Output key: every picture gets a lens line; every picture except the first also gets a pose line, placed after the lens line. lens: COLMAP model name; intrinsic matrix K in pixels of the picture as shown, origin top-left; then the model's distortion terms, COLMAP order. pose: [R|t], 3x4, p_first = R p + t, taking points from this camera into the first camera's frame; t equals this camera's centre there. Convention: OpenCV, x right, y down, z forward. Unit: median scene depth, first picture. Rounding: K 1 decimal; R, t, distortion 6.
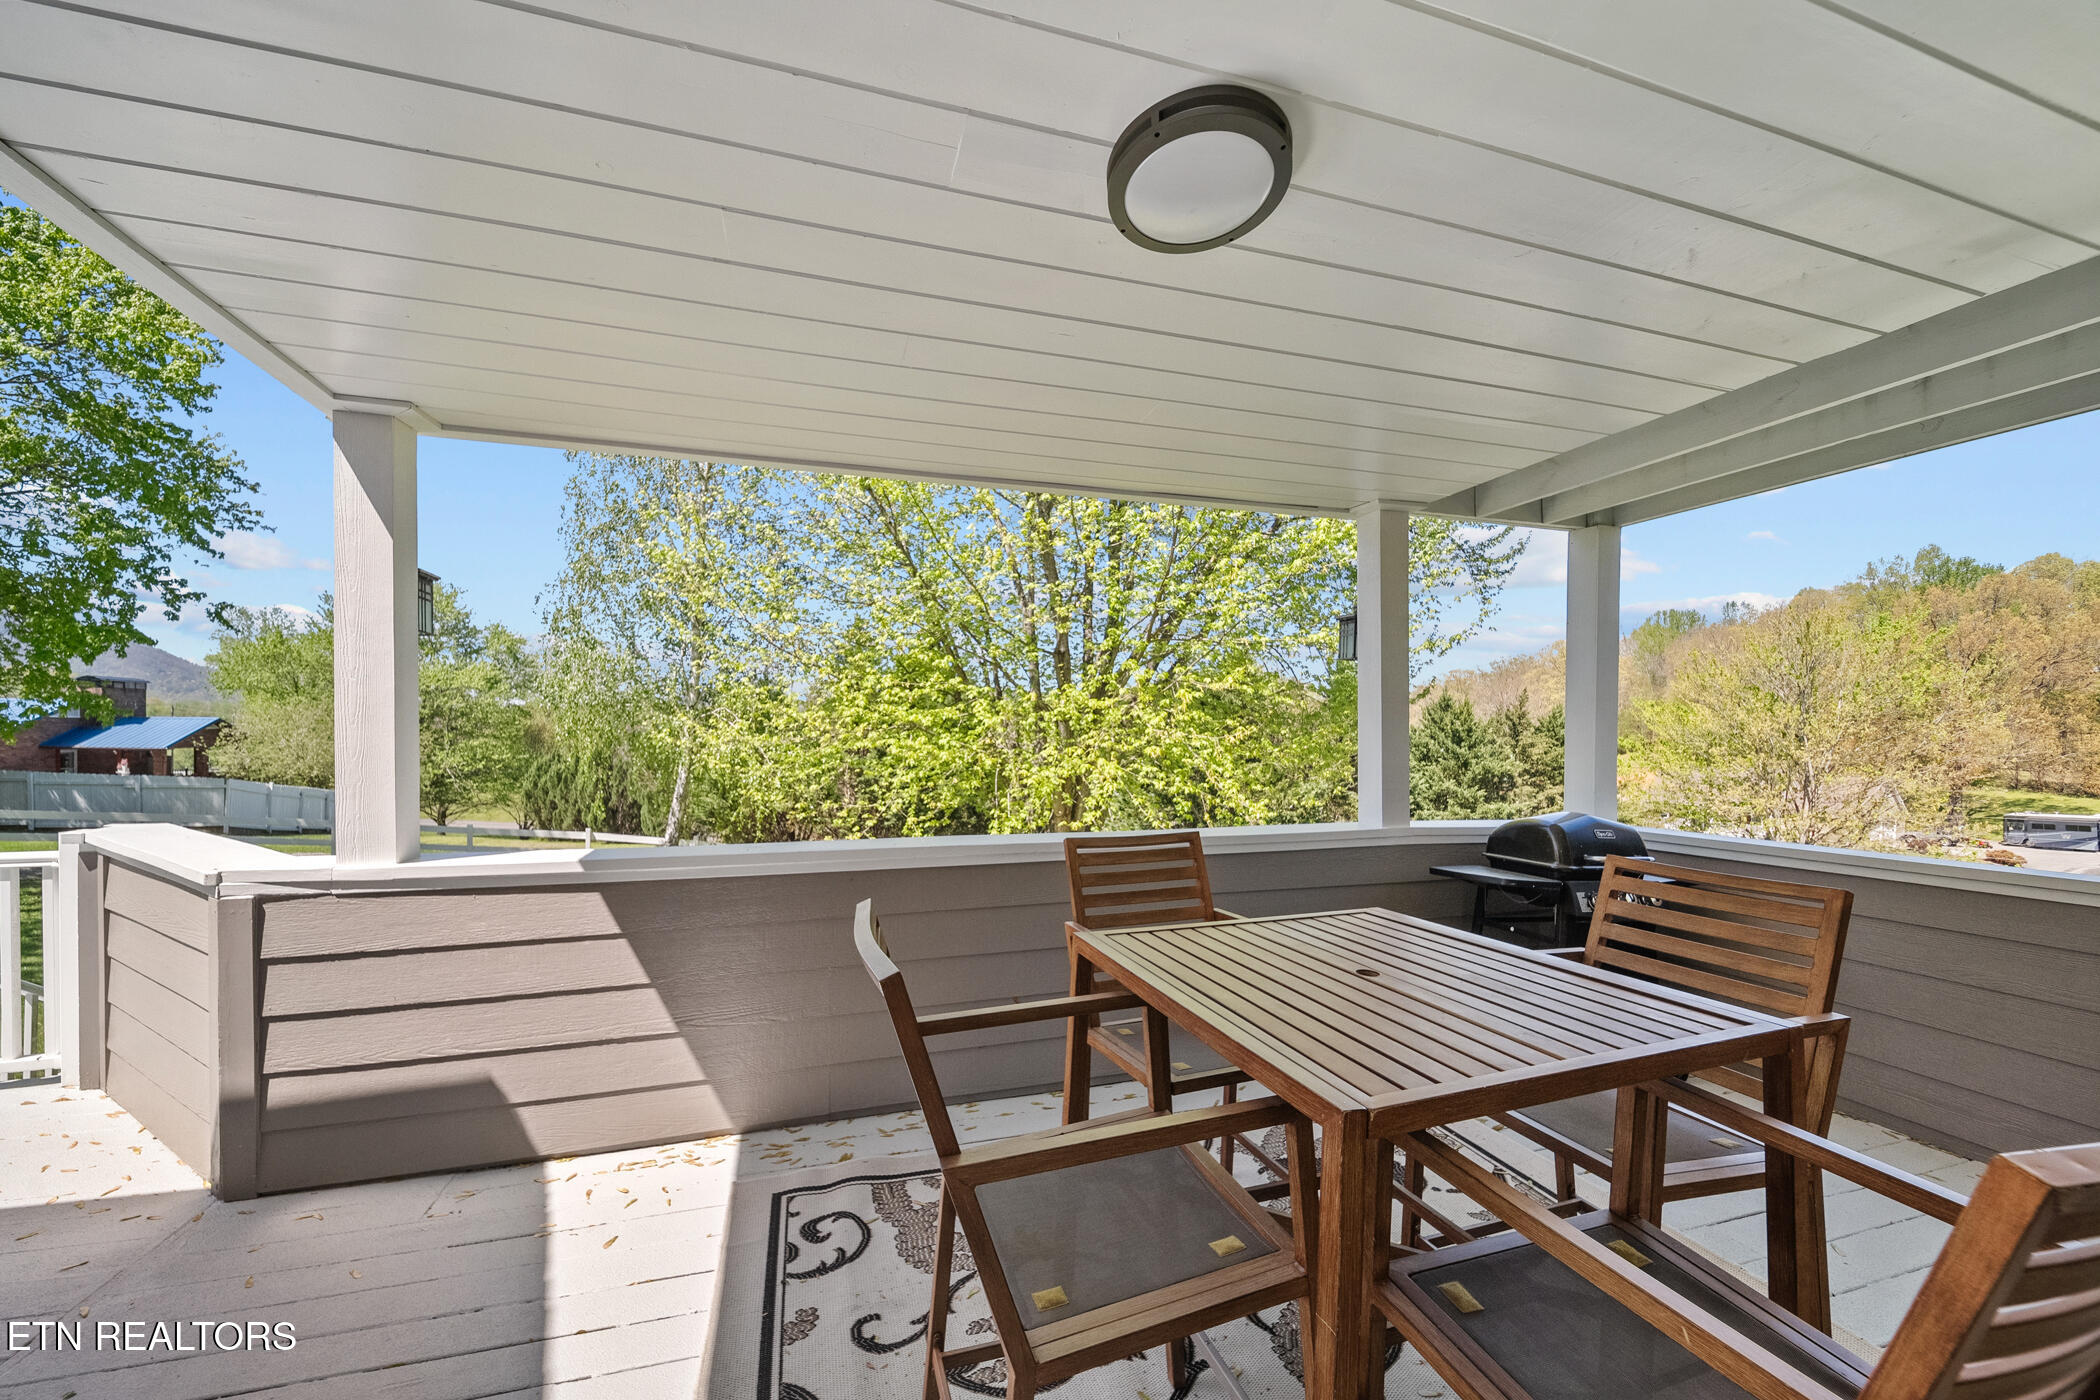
lens RADIAL K [[748.8, 0, 1047.6], [0, 748.8, 696.7], [0, 0, 1]] dist [-0.000192, 0.000002]
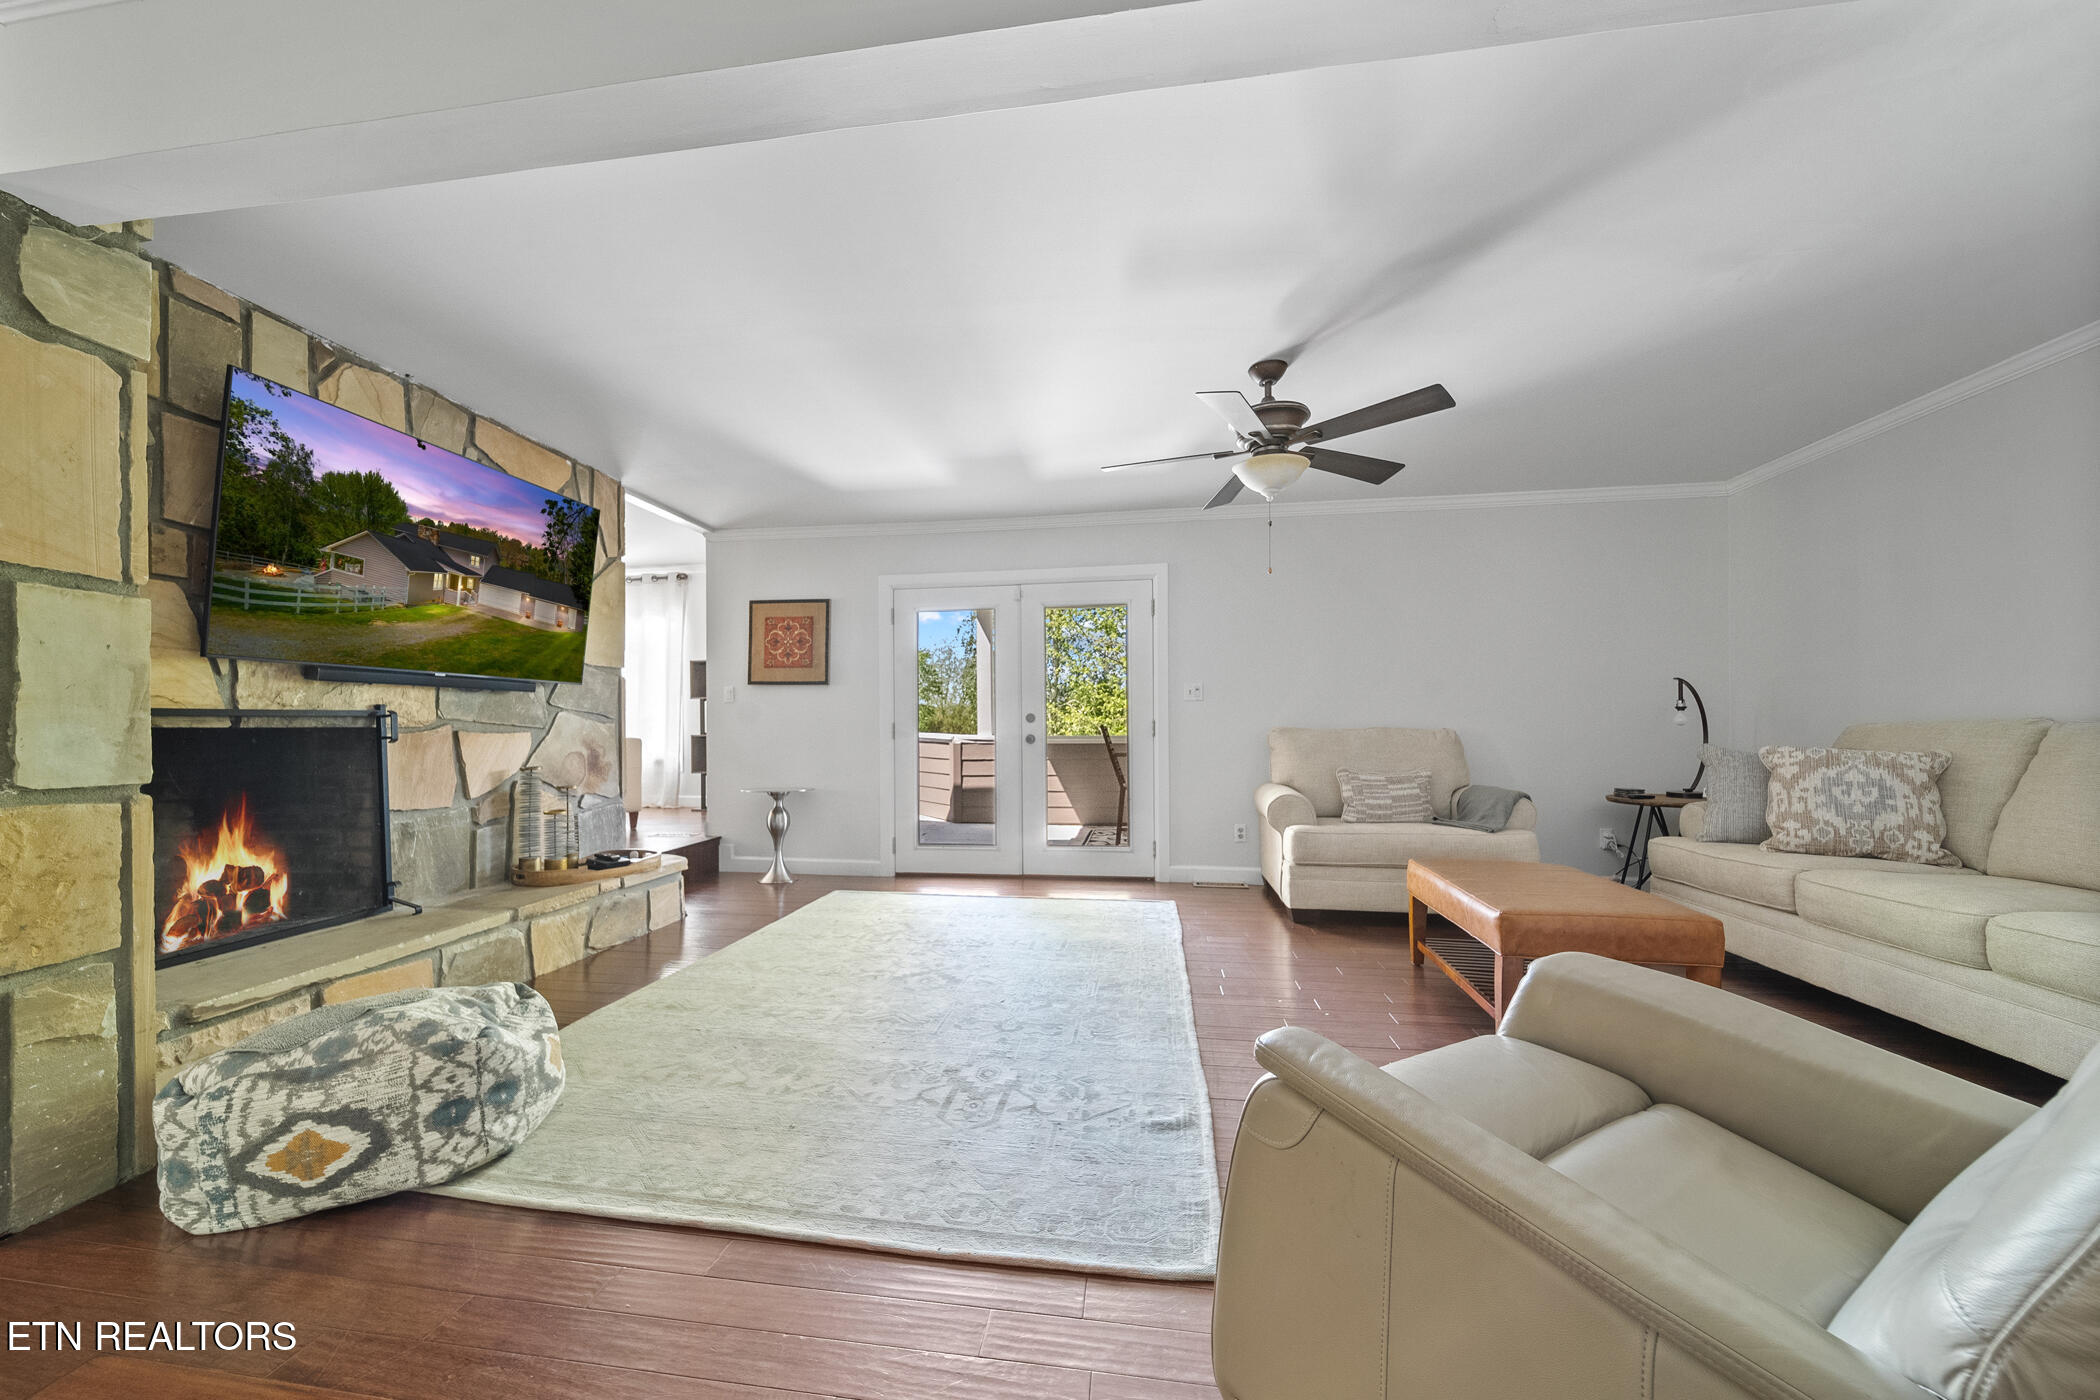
lens RADIAL K [[748.8, 0, 1052.0], [0, 748.8, 696.3], [0, 0, 1]] dist [-0.000192, 0.000002]
pose [[0.906752, -0.001942, -0.421659, 0.145261], [-0.000482, 0.999984, -0.005642, 0.019181], [0.421663, 0.005319, 0.906737, -0.348155]]
